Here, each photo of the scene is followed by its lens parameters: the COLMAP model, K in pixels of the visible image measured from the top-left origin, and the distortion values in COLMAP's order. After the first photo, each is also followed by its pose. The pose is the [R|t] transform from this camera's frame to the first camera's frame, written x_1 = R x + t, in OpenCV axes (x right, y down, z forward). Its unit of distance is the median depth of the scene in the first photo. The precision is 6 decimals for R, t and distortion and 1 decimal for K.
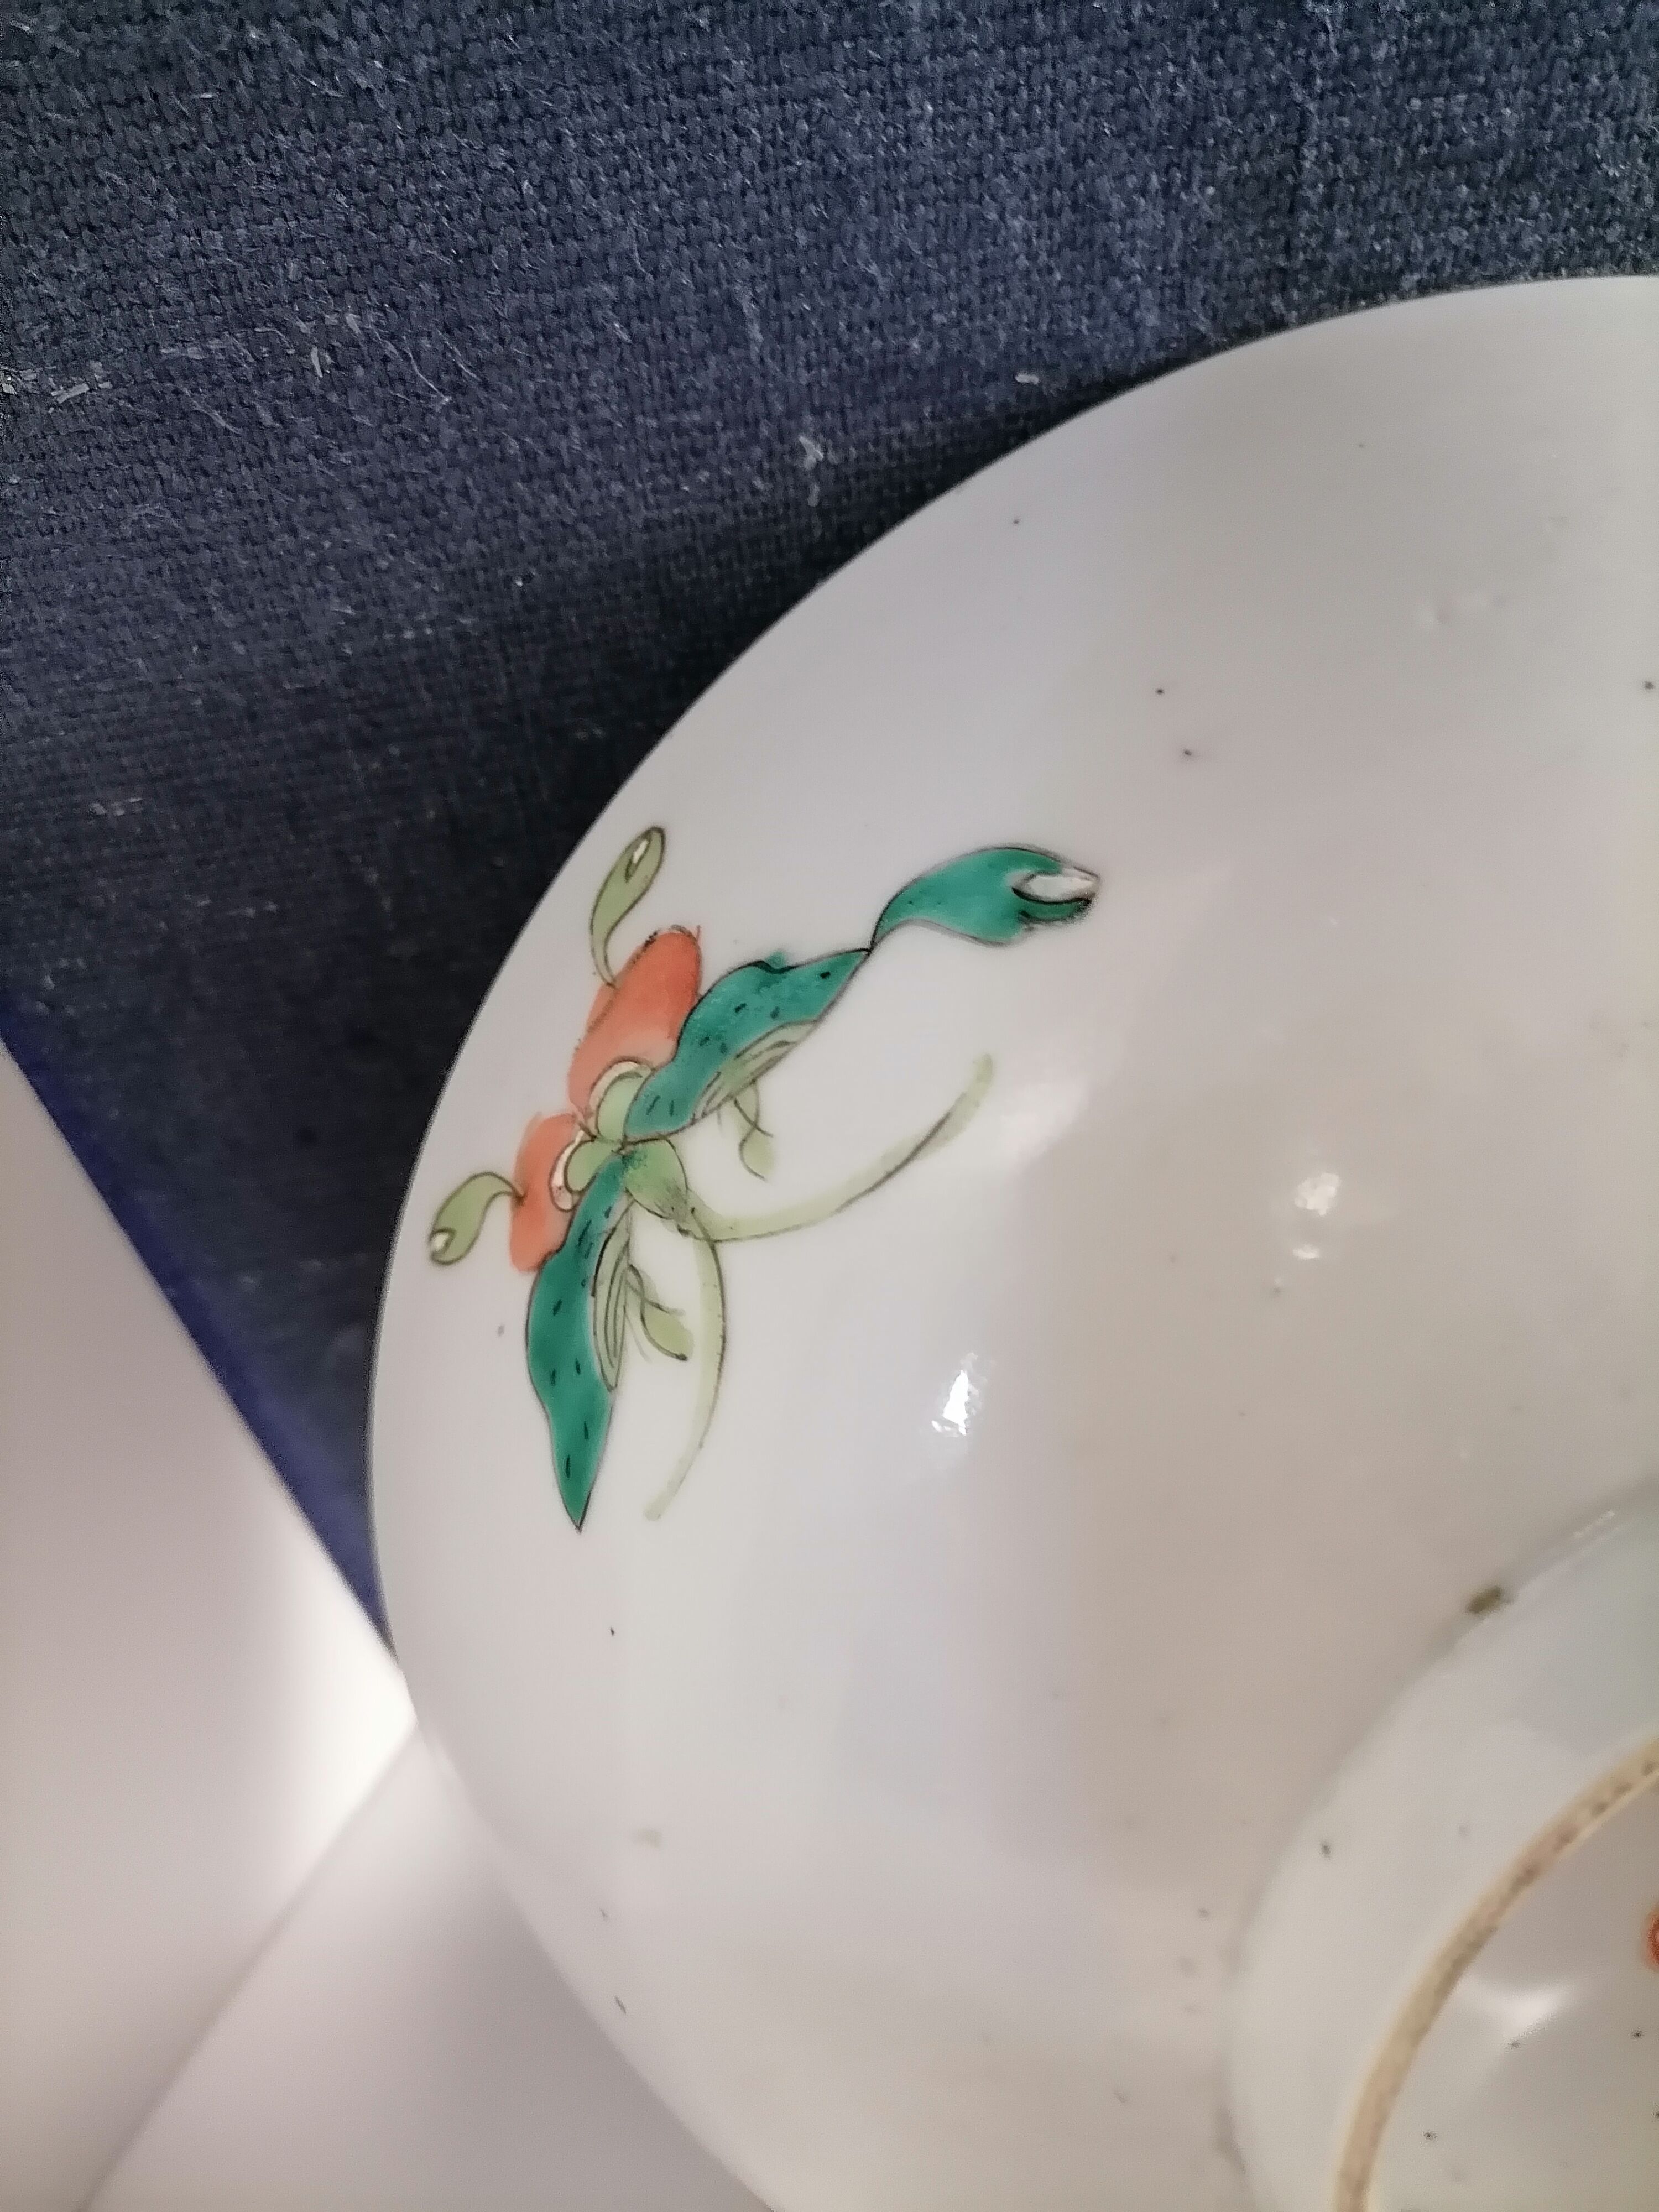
lens RADIAL K [[1737.7, 0, 829.5], [0, 1737.7, 1106.0], [0, 0, 1]] dist [-0.001709, 0.000033]
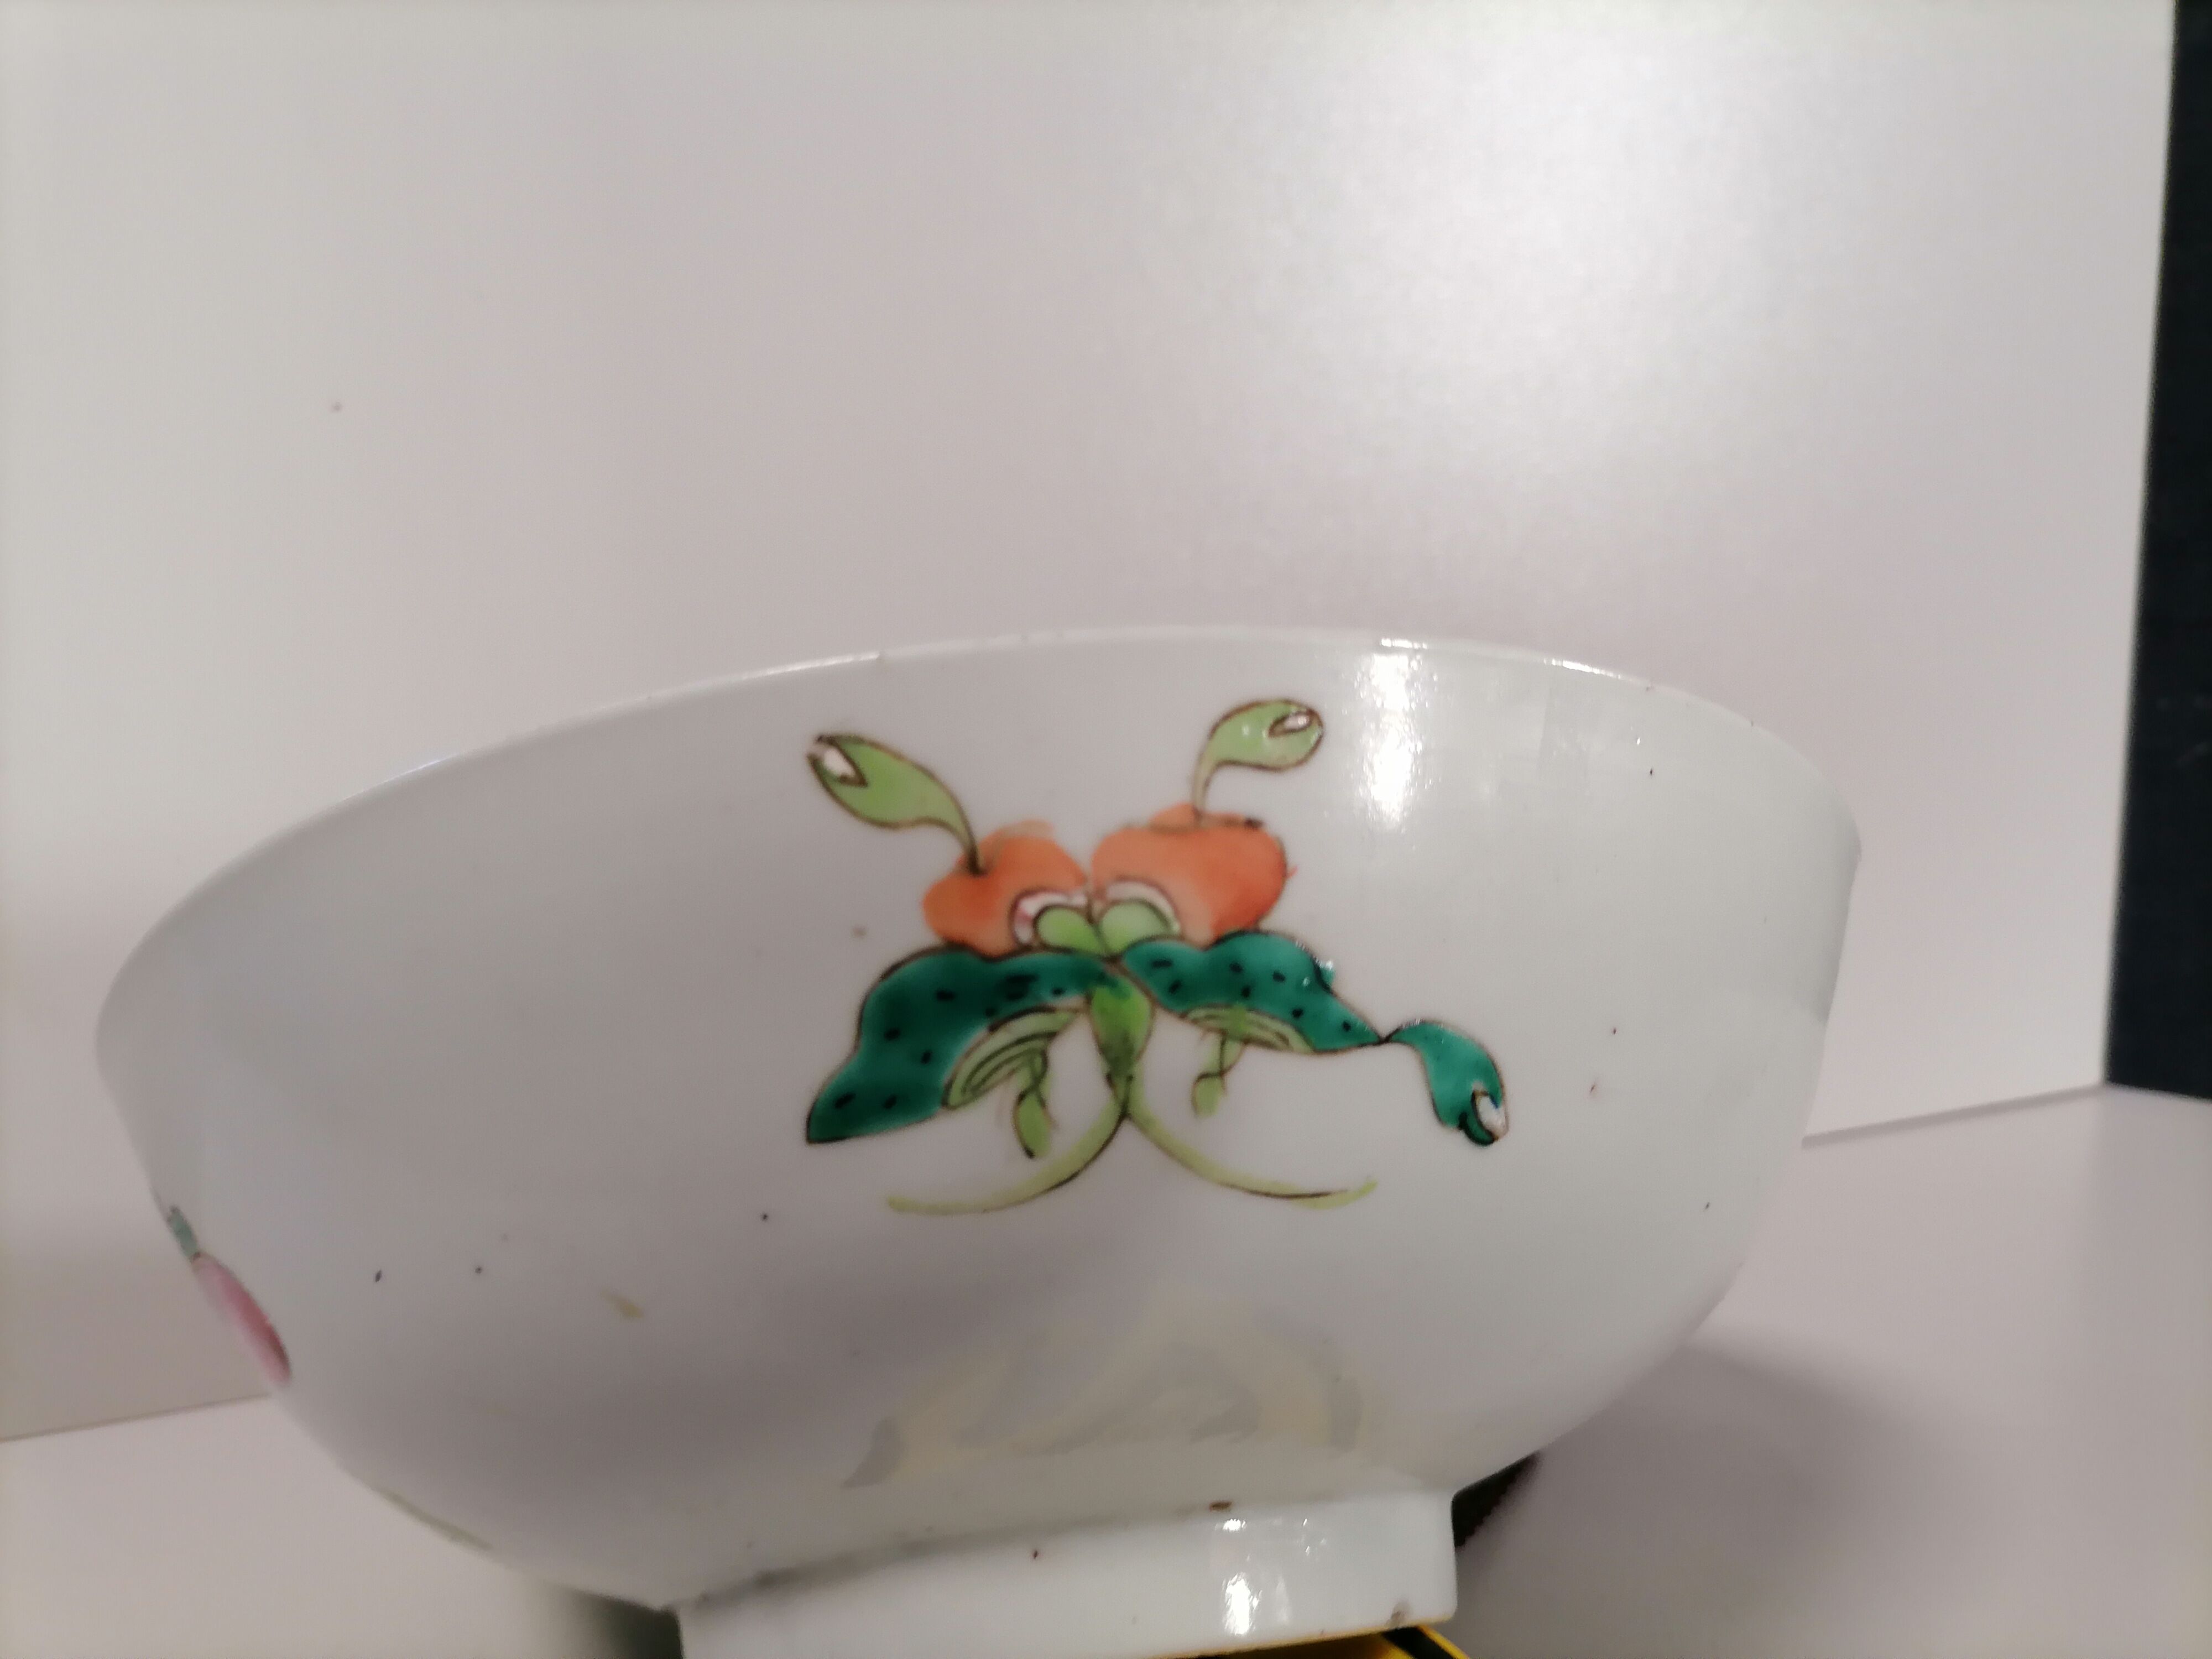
lens RADIAL K [[1737.7, 0, 1106.0], [0, 1737.7, 829.5], [0, 0, 1]] dist [-0.001709, 0.000033]
pose [[0.428186, 0.496126, 0.755325, -1.021027], [-0.806297, 0.587186, 0.071396, -0.103459], [-0.408095, -0.639587, 0.651450, 0.358897]]
